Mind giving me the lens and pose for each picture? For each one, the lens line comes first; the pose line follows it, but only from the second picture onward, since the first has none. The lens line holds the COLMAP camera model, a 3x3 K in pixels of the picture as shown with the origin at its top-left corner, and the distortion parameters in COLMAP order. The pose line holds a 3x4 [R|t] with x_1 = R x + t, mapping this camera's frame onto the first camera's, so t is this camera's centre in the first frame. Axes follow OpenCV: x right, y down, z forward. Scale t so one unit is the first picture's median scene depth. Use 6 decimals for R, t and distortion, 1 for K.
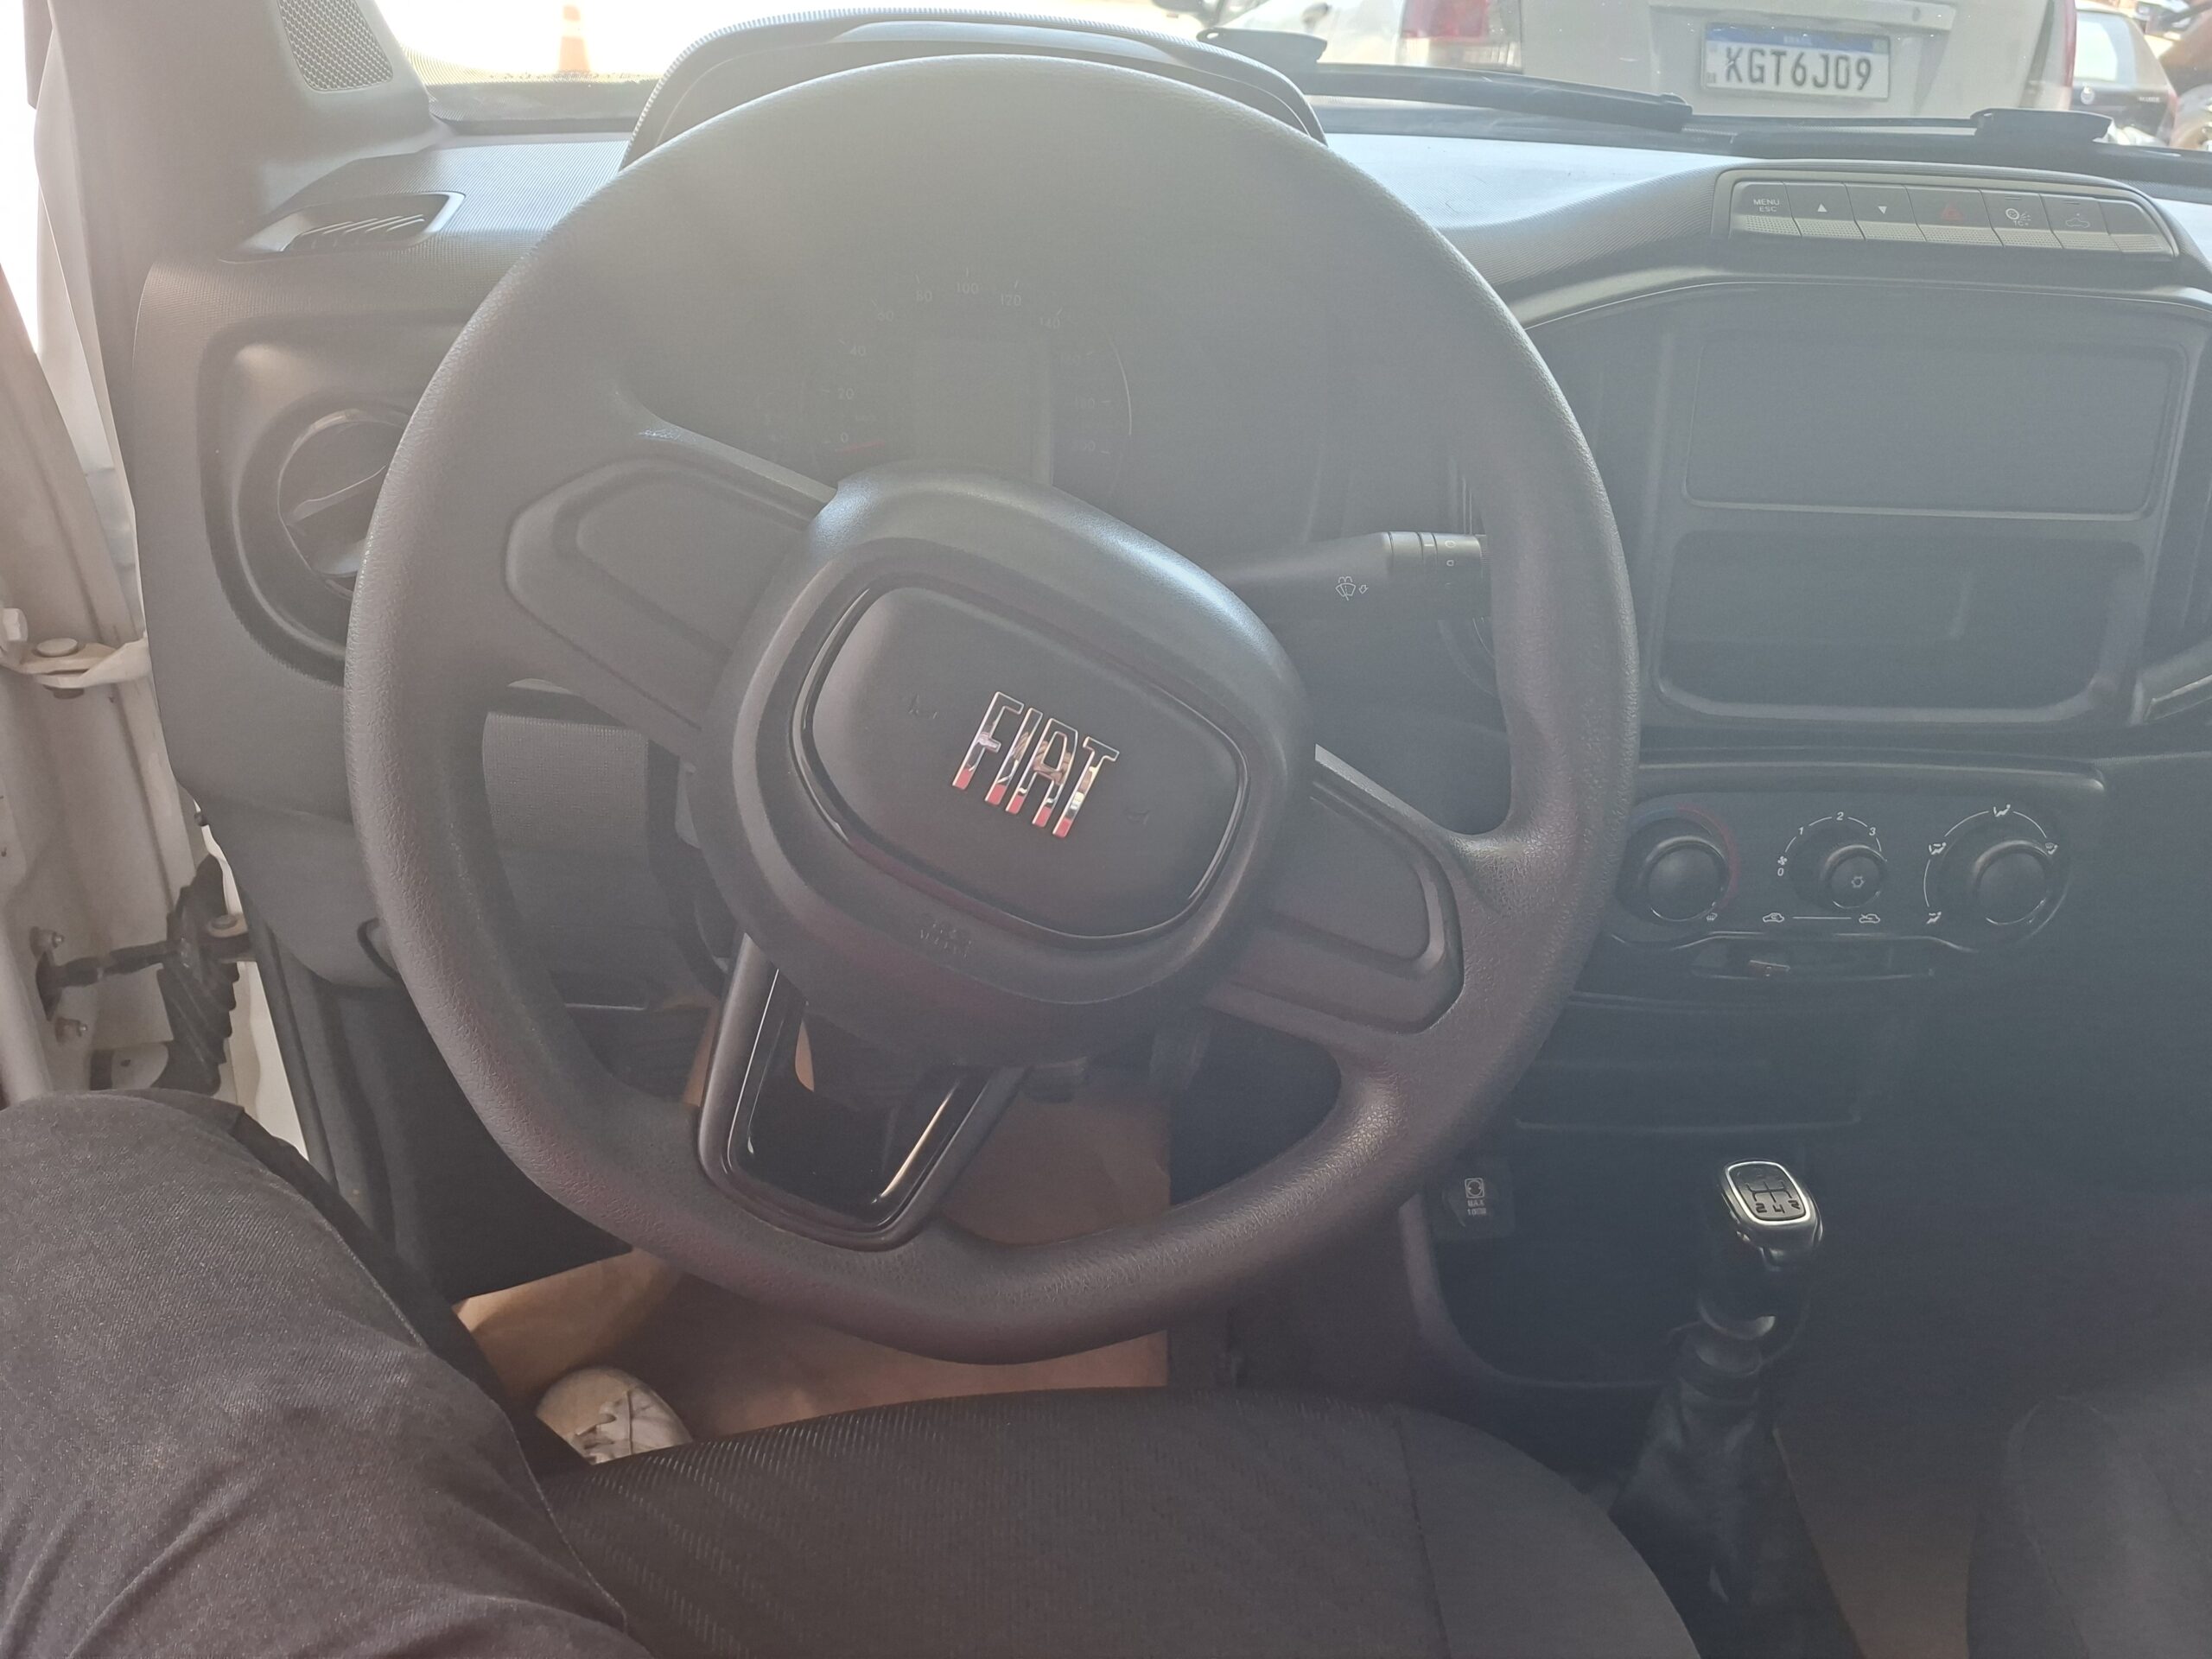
lens RADIAL K [[1523.5, 0, 1093.5], [0, 1523.5, 837.3], [0, 0, 1]] dist [0.099363, -0.119689]
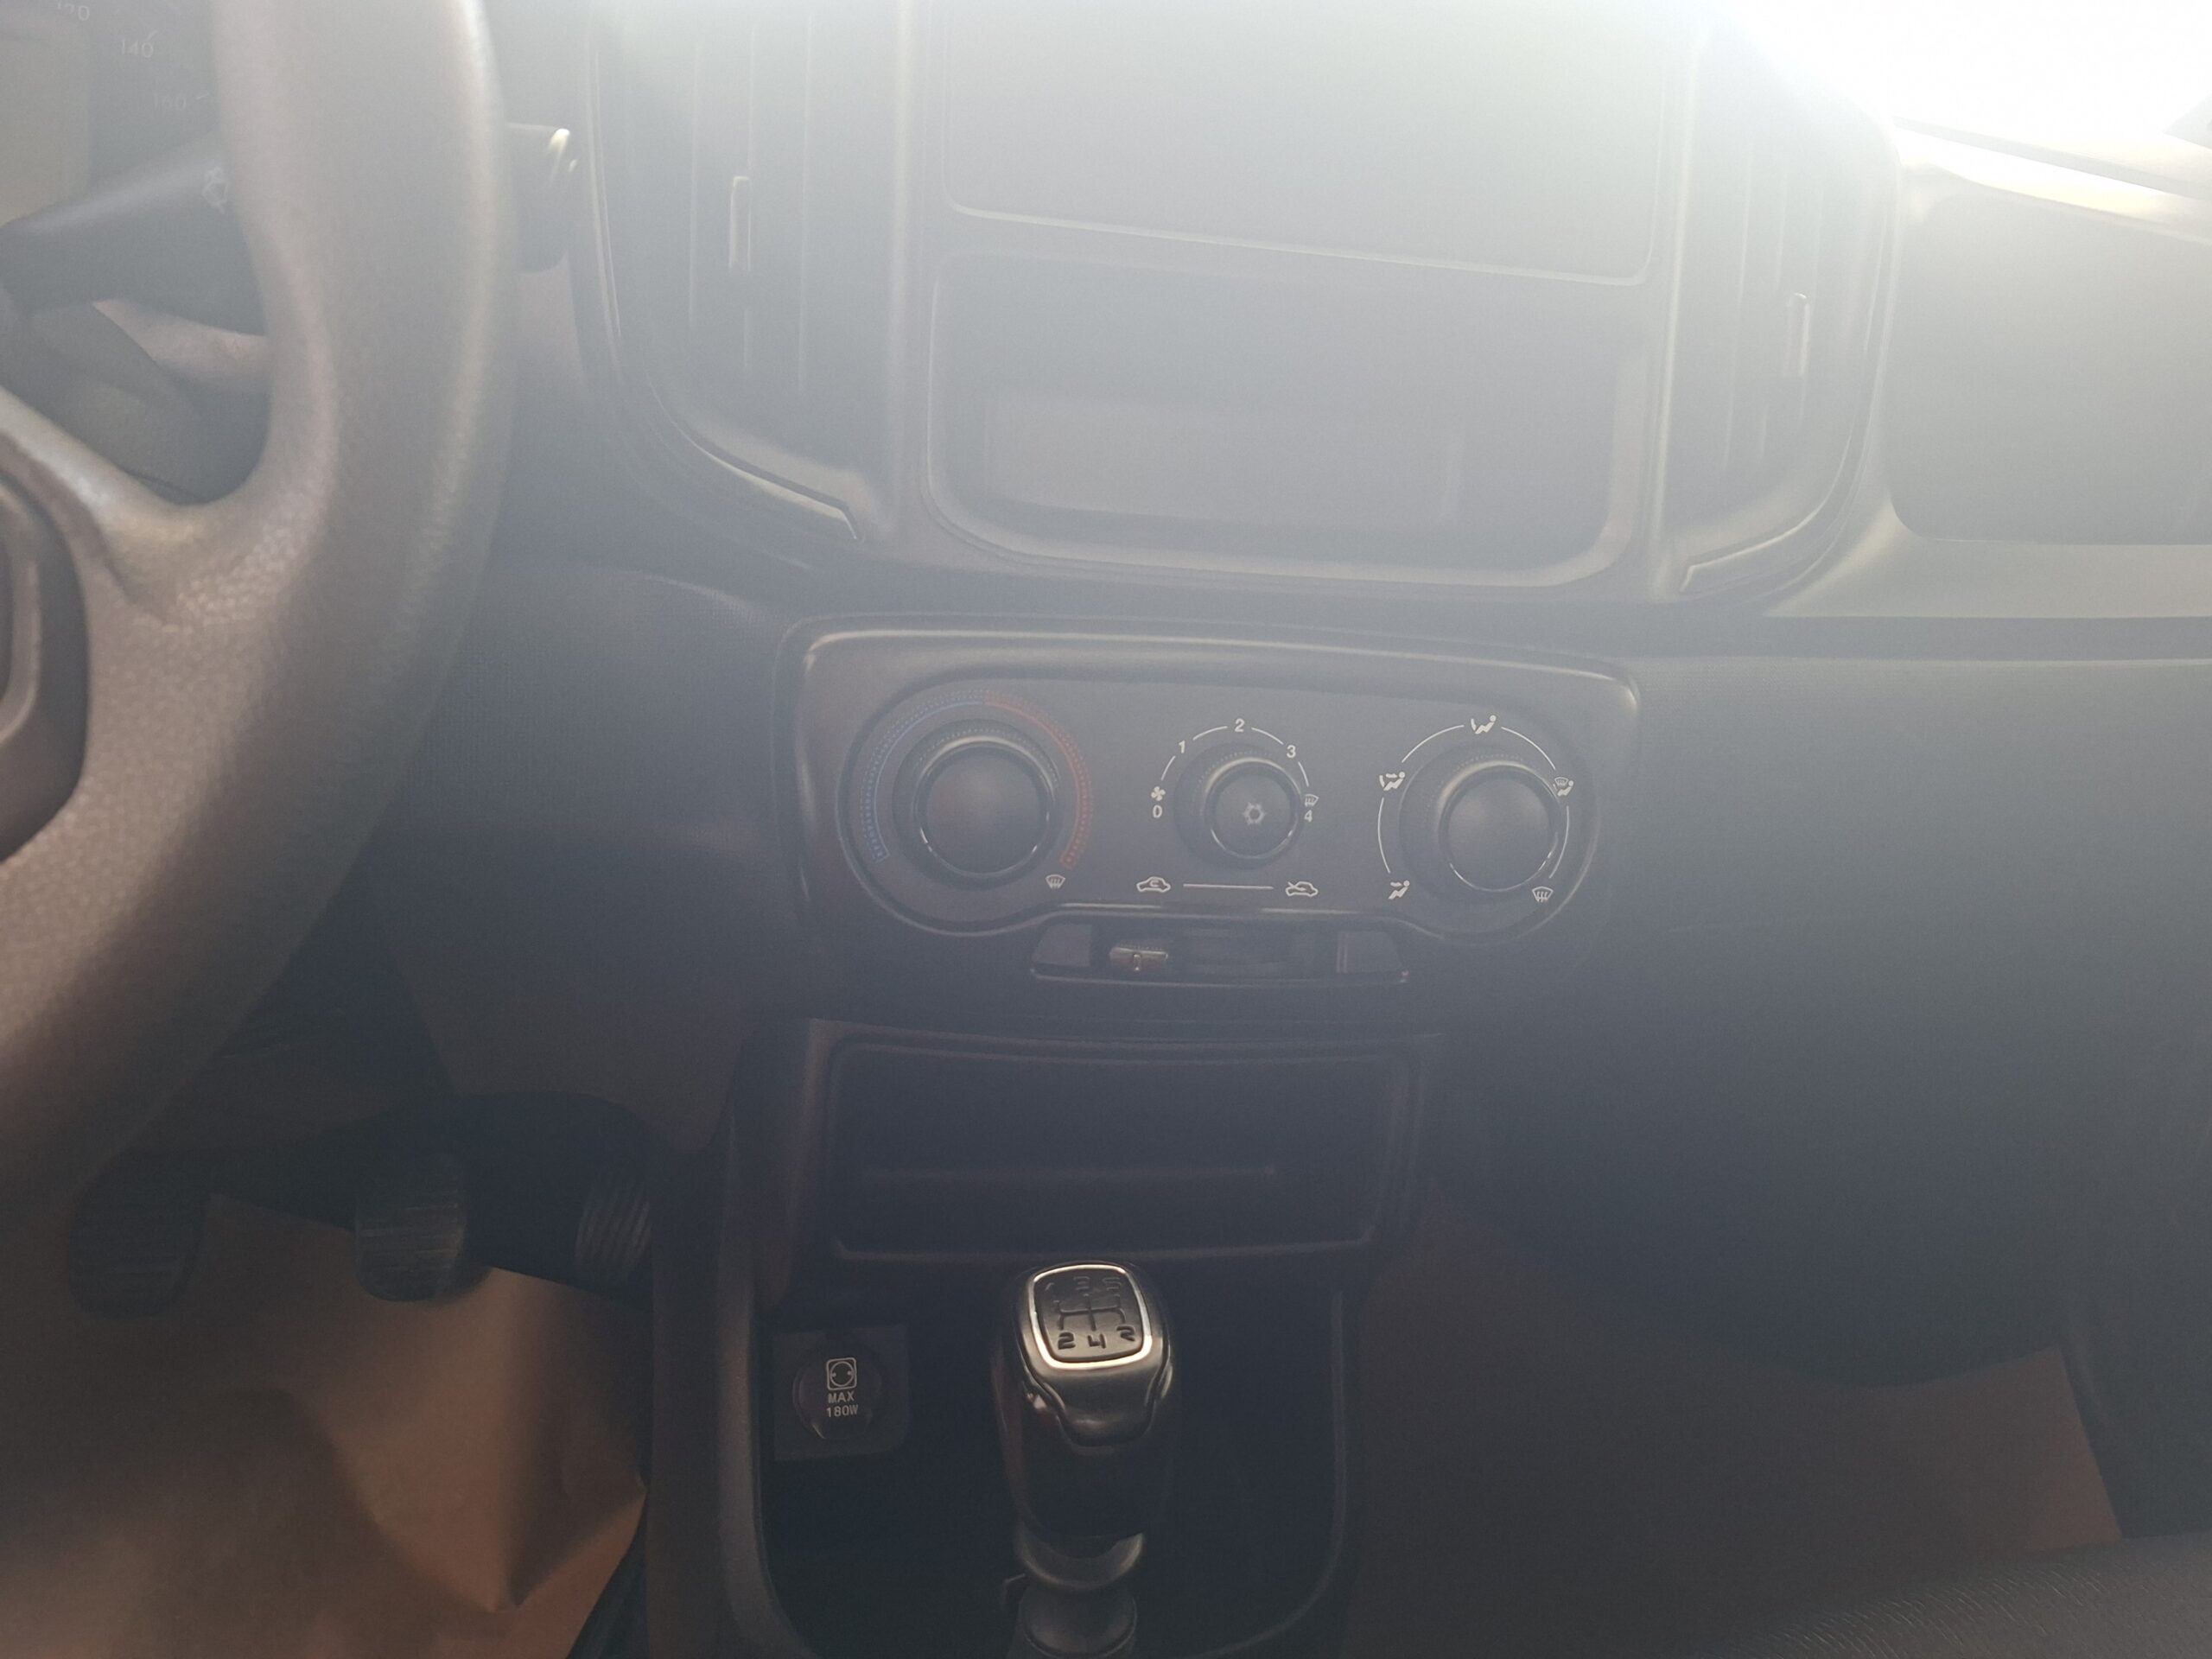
lens RADIAL K [[1523.5, 0, 1093.5], [0, 1523.5, 837.3], [0, 0, 1]] dist [0.099363, -0.119689]
pose [[0.996822, 0.004977, 0.079500, 0.367437], [0.008697, 0.985281, -0.170721, 0.141926], [-0.079179, 0.170870, 0.982107, 0.377245]]
